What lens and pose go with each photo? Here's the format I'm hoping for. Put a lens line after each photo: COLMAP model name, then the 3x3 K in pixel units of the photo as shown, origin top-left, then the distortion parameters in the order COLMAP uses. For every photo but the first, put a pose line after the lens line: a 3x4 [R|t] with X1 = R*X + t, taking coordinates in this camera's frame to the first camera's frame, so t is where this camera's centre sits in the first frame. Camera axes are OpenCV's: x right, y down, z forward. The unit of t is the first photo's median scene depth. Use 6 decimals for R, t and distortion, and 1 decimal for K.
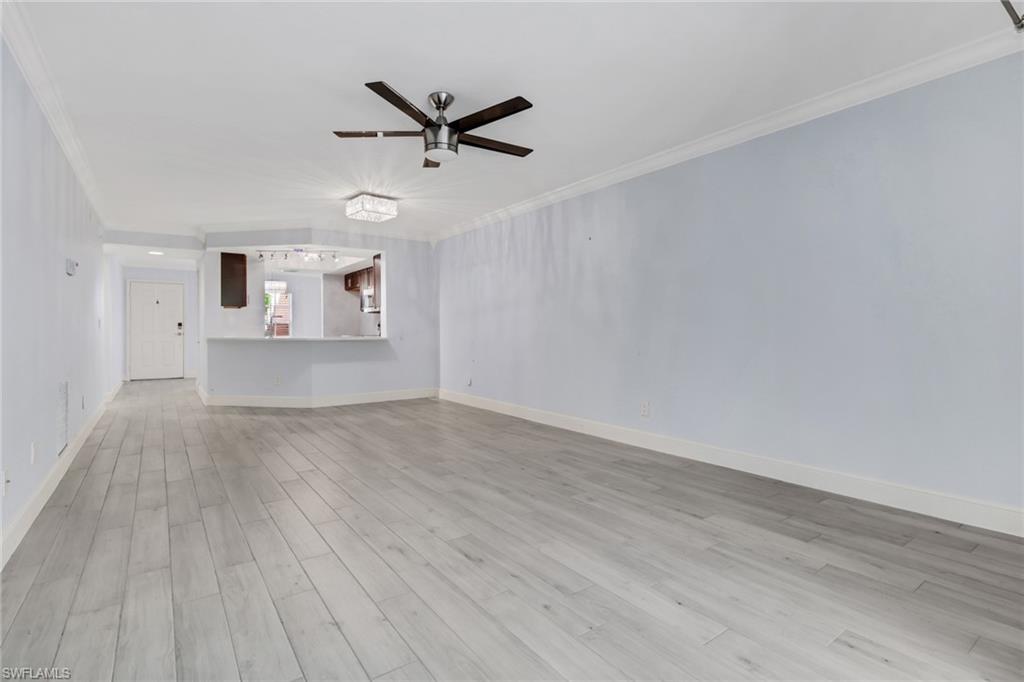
lens RADIAL K [[493.7, 0, 521.8], [0, 493.7, 329.9], [0, 0, 1]] dist [-0.002473, 0.000359]
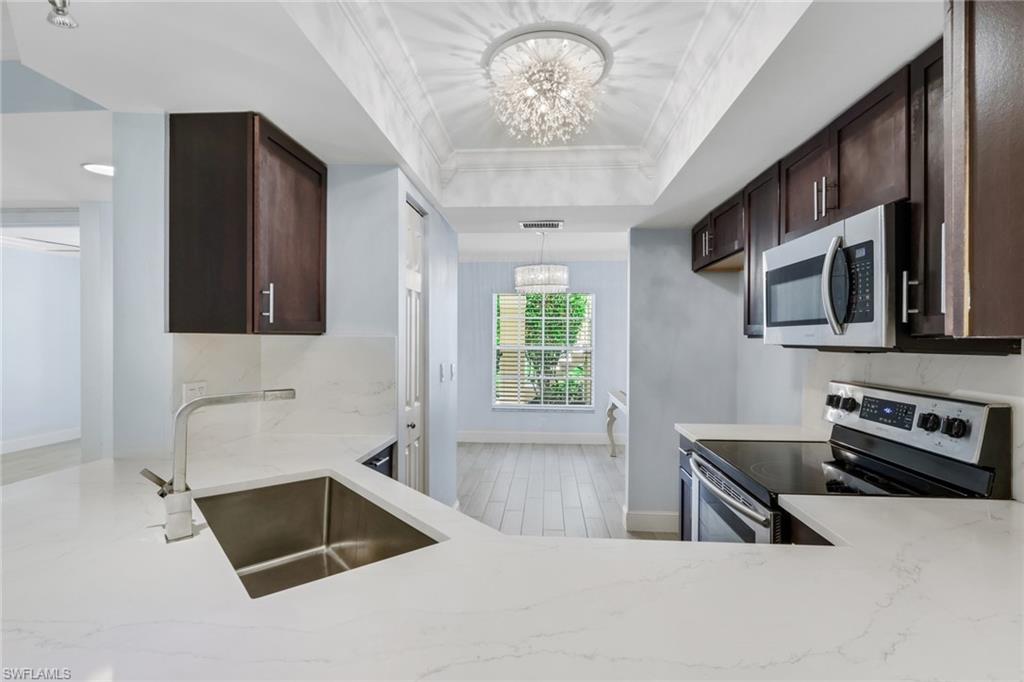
lens RADIAL K [[504.5, 0, 502.3], [0, 504.5, 342.1], [0, 0, 1]] dist [-0.003266, 0.000915]
pose [[0.751383, 0.015937, -0.659674, -0.339502], [-0.011597, 0.999873, 0.010946, -0.050441], [0.659765, -0.000574, 0.751472, 0.981577]]
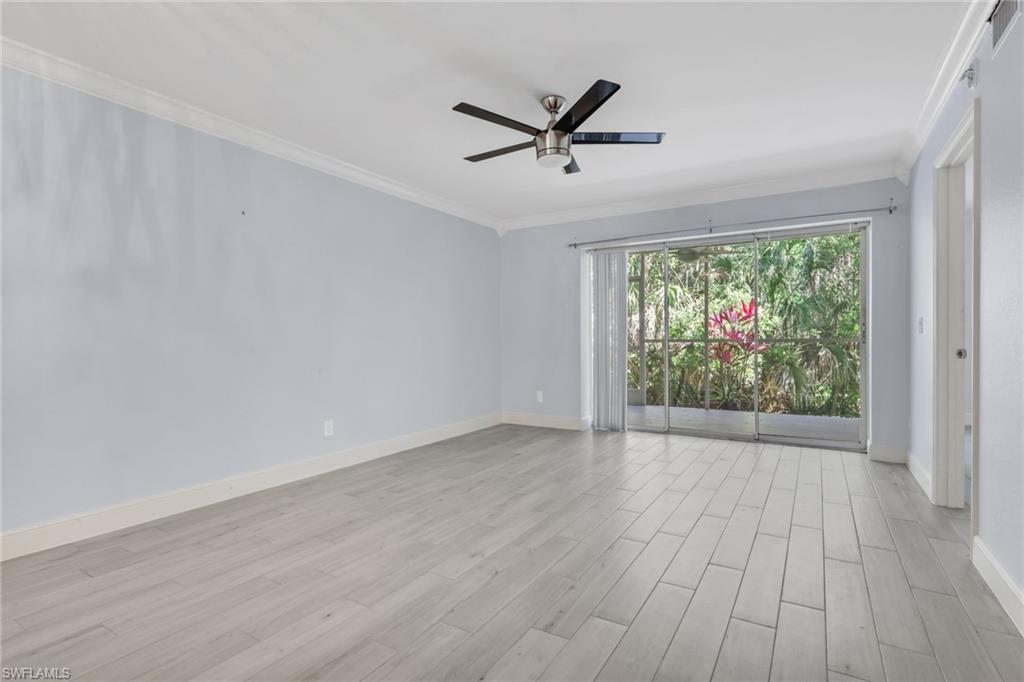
lens RADIAL K [[504.5, 0, 512.1], [0, 504.5, 341.1], [0, 0, 1]] dist [-0.003266, 0.000915]
pose [[-0.380577, 0.001957, 0.924747, -0.475746], [0.009194, 0.999956, 0.001667, -0.000956], [-0.924703, 0.009137, -0.380579, 0.661800]]
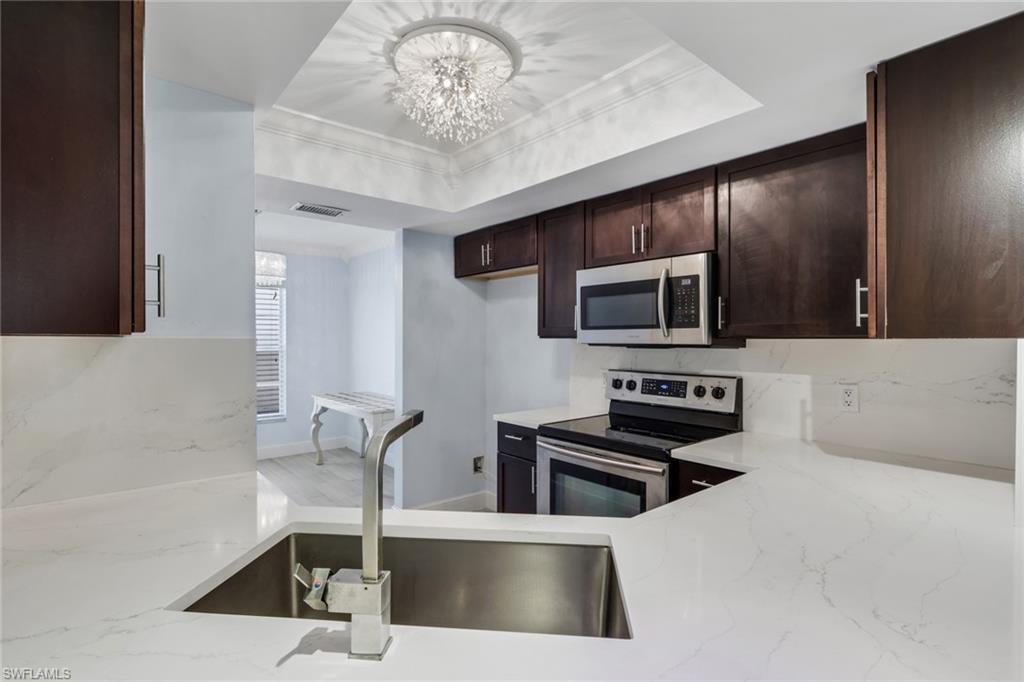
lens RADIAL K [[504.5, 0, 530.7], [0, 504.5, 341.8], [0, 0, 1]] dist [-0.003266, 0.000915]
pose [[0.996803, 0.008565, 0.079434, -0.501619], [-0.008994, 0.999947, 0.005042, -0.050263], [-0.079387, -0.005740, 0.996827, 0.926085]]
